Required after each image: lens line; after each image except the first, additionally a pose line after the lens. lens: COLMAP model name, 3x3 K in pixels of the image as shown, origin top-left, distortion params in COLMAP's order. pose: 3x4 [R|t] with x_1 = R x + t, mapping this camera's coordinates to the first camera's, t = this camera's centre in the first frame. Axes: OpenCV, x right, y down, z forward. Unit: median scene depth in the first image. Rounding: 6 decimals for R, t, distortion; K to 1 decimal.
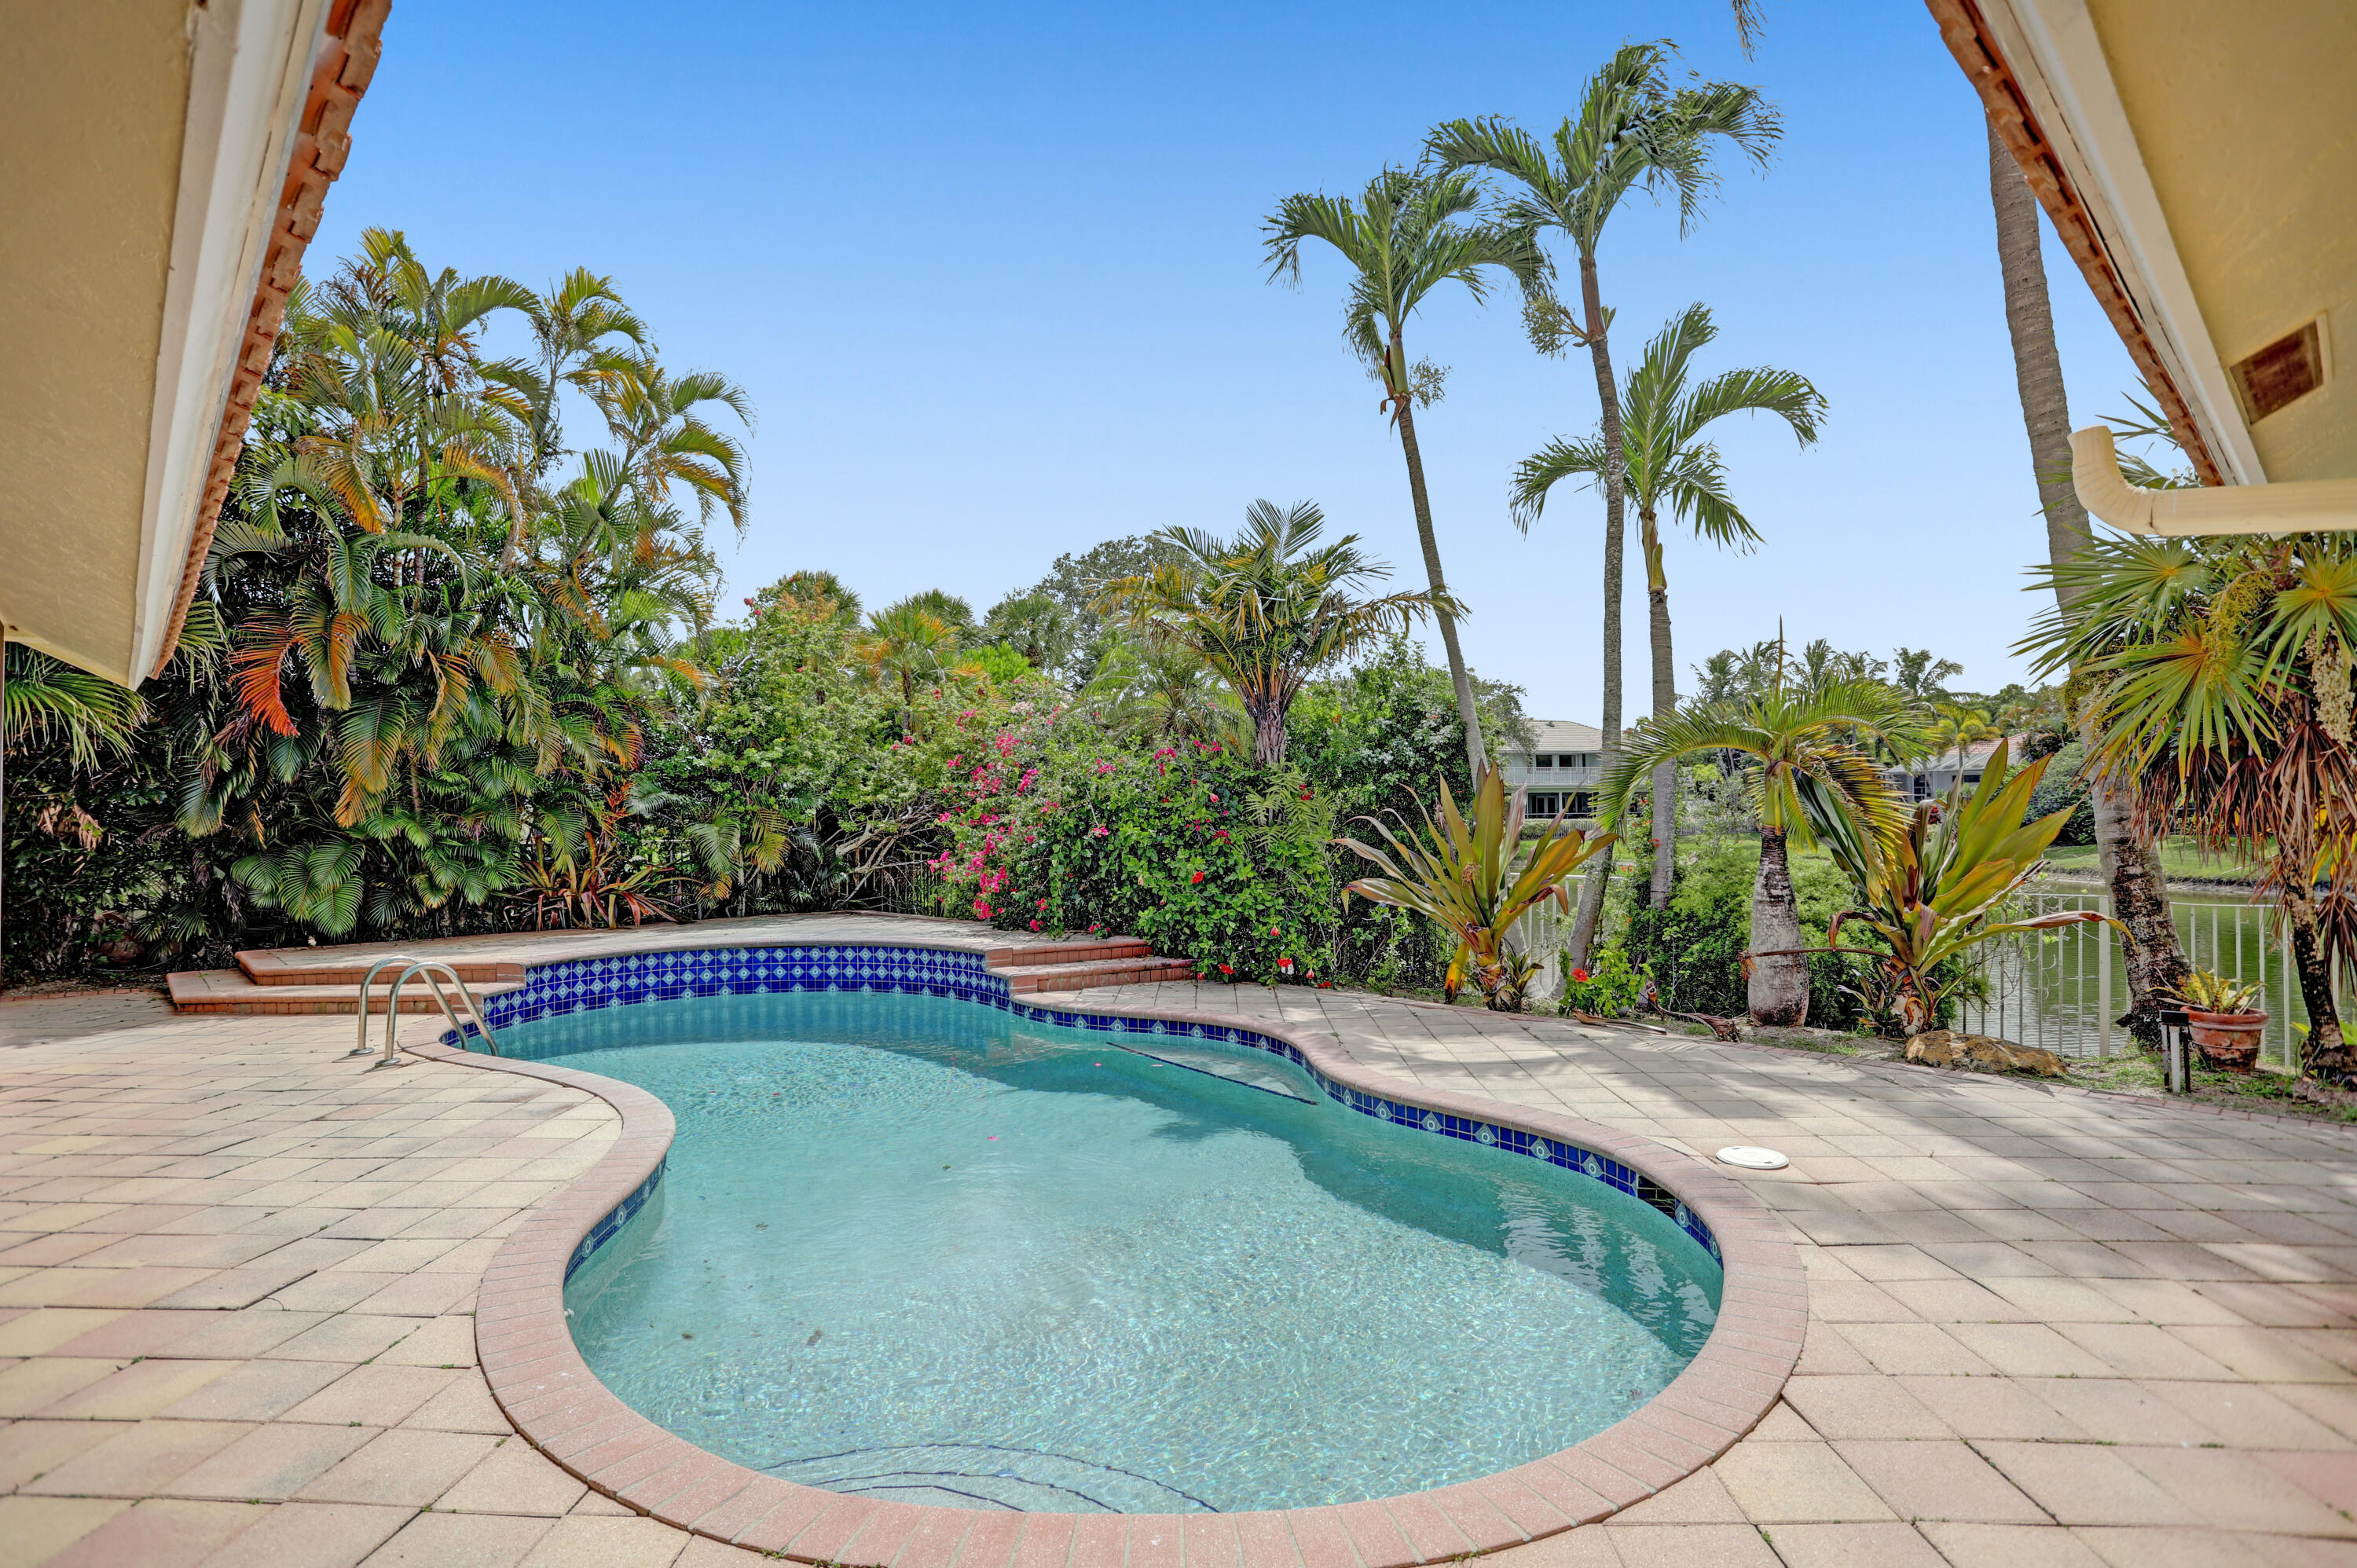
lens RADIAL K [[1086.3, 0, 1171.3], [0, 1086.3, 816.0], [0, 0, 1]] dist [-0.025291, 0.000783]
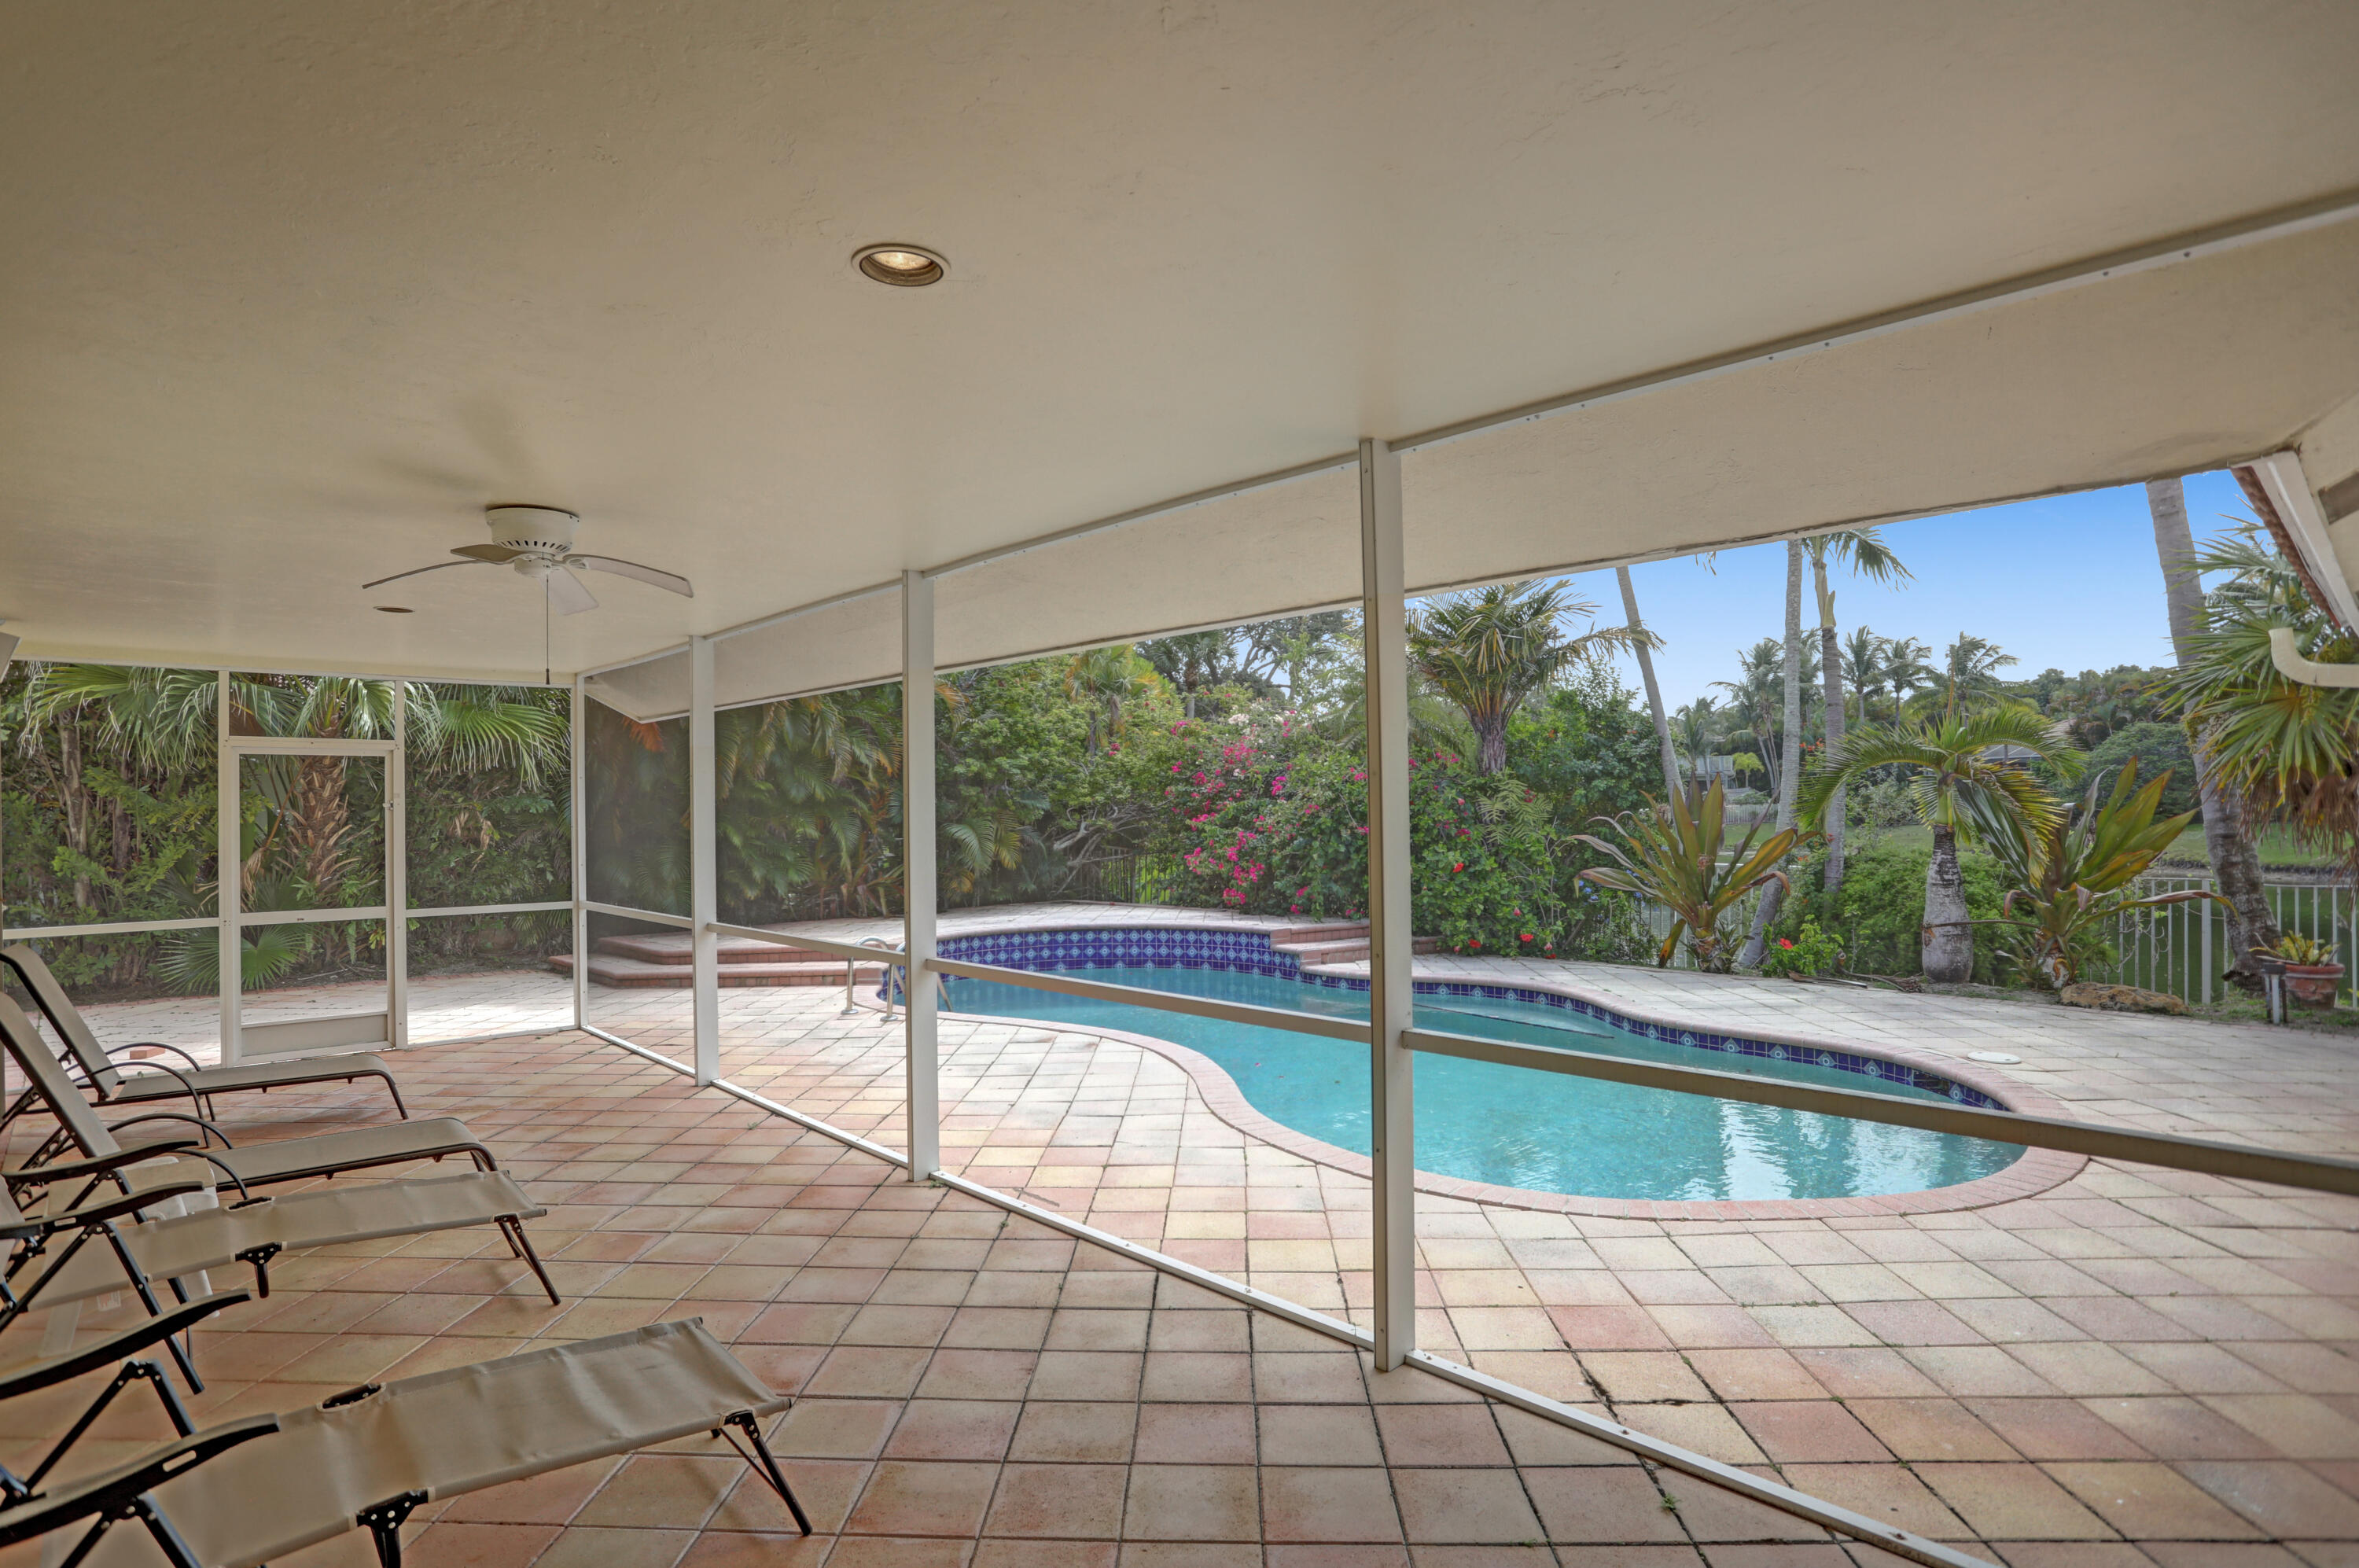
lens RADIAL K [[1148.9, 0, 1193.6], [0, 1148.9, 821.2], [0, 0, 1]] dist [0.002152, 0.000347]
pose [[0.999428, -0.005095, 0.033446, -0.328411], [0.004585, 0.999872, 0.015332, -0.017622], [-0.033520, -0.015170, 0.999323, -0.285376]]
